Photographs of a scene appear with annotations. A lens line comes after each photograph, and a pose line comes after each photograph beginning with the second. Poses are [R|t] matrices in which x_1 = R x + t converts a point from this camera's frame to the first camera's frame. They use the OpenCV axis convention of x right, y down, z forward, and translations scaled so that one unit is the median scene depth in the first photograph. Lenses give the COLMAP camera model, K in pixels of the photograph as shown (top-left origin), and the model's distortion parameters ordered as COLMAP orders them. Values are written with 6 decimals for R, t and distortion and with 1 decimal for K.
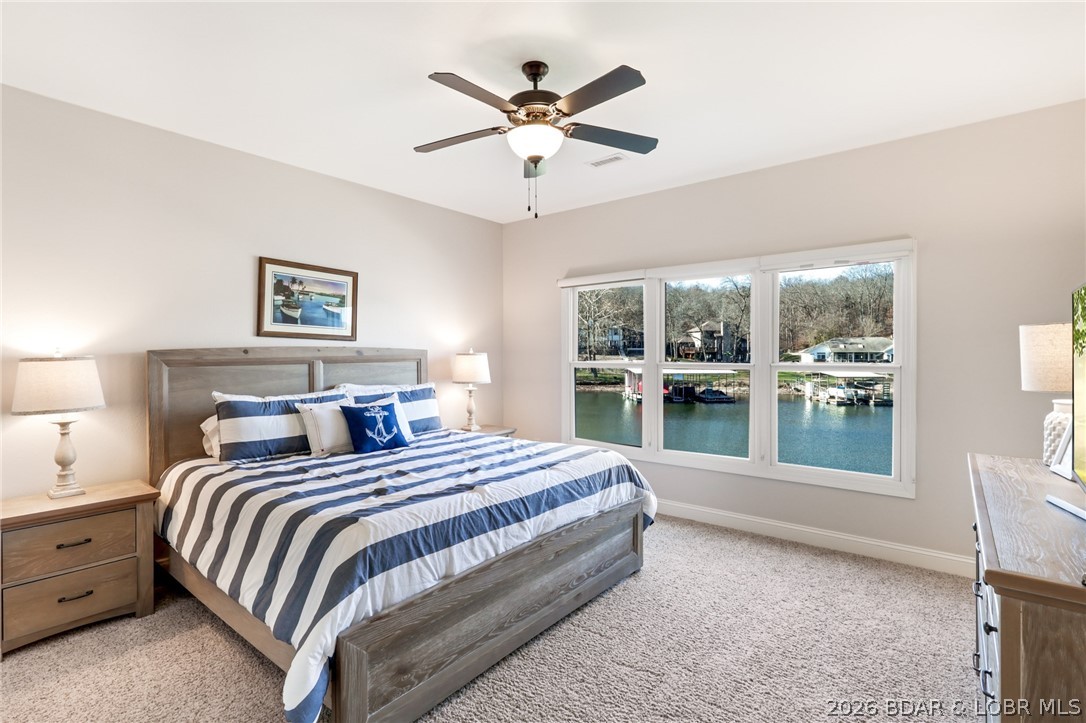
lens RADIAL K [[517.8, 0, 548.4], [0, 517.8, 362.7], [0, 0, 1]] dist [-0.001572, -0.000023]
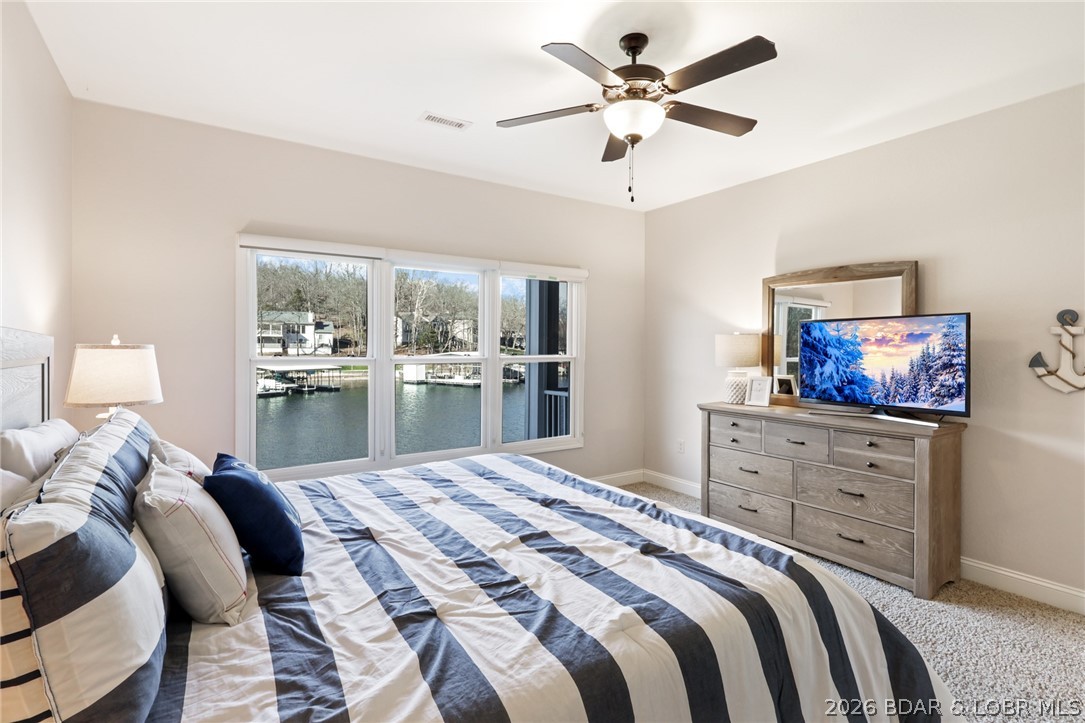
lens RADIAL K [[515.5, 0, 541.4], [0, 515.5, 354.8], [0, 0, 1]] dist [-0.000373, 0.000503]
pose [[0.314097, -0.010208, 0.949336, -0.683090], [0.012929, 0.999895, 0.006474, -0.009219], [-0.949303, 0.010240, 0.314196, 0.619932]]
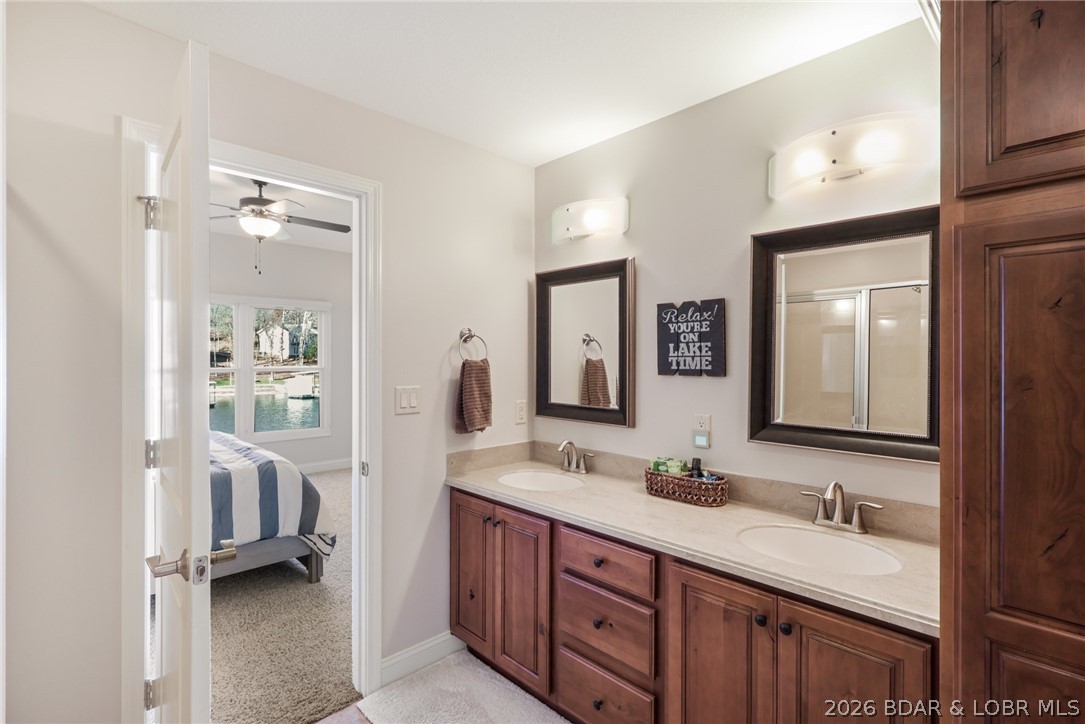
lens RADIAL K [[509.9, 0, 535.1], [0, 509.9, 360.6], [0, 0, 1]] dist [-0.001777, -0.000065]
pose [[0.138879, 0.001482, 0.990308, -1.032985], [0.018610, 0.999818, -0.004106, 0.002455], [-0.990134, 0.019000, 0.138826, -0.029956]]
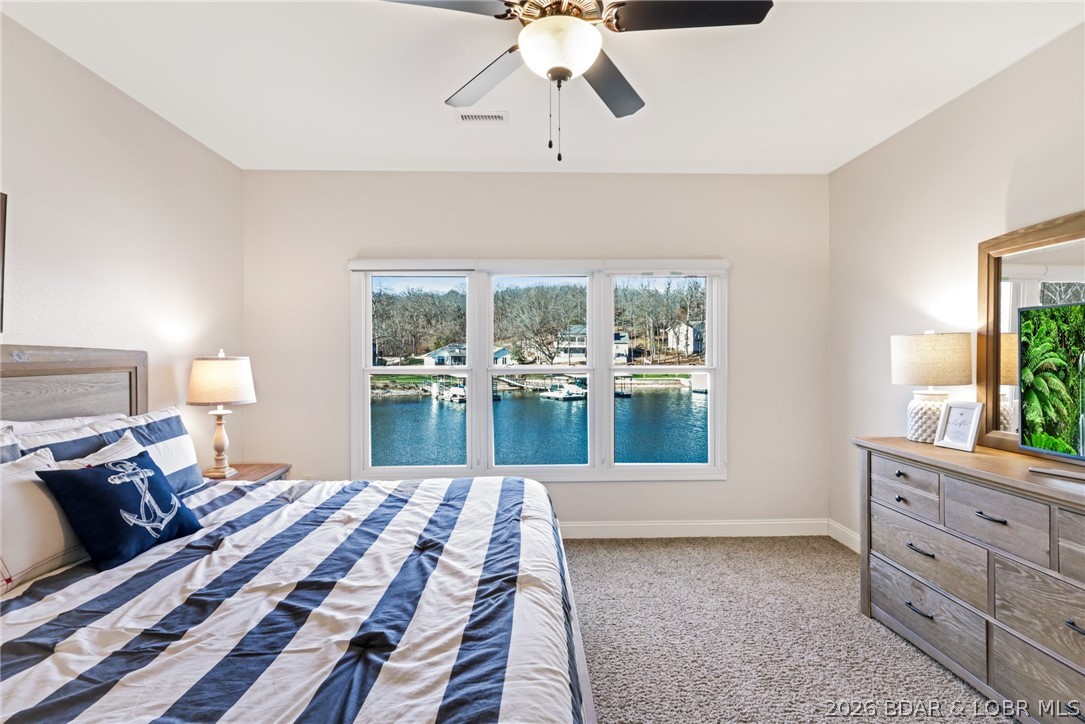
lens RADIAL K [[508.1, 0, 544.3], [0, 508.1, 362.3], [0, 0, 1]] dist [0.000873, 0.000545]
pose [[0.767815, -0.007825, 0.640624, -0.338915], [0.013097, 0.999908, -0.003485, -0.006327], [-0.640538, 0.011066, 0.767847, 0.355479]]
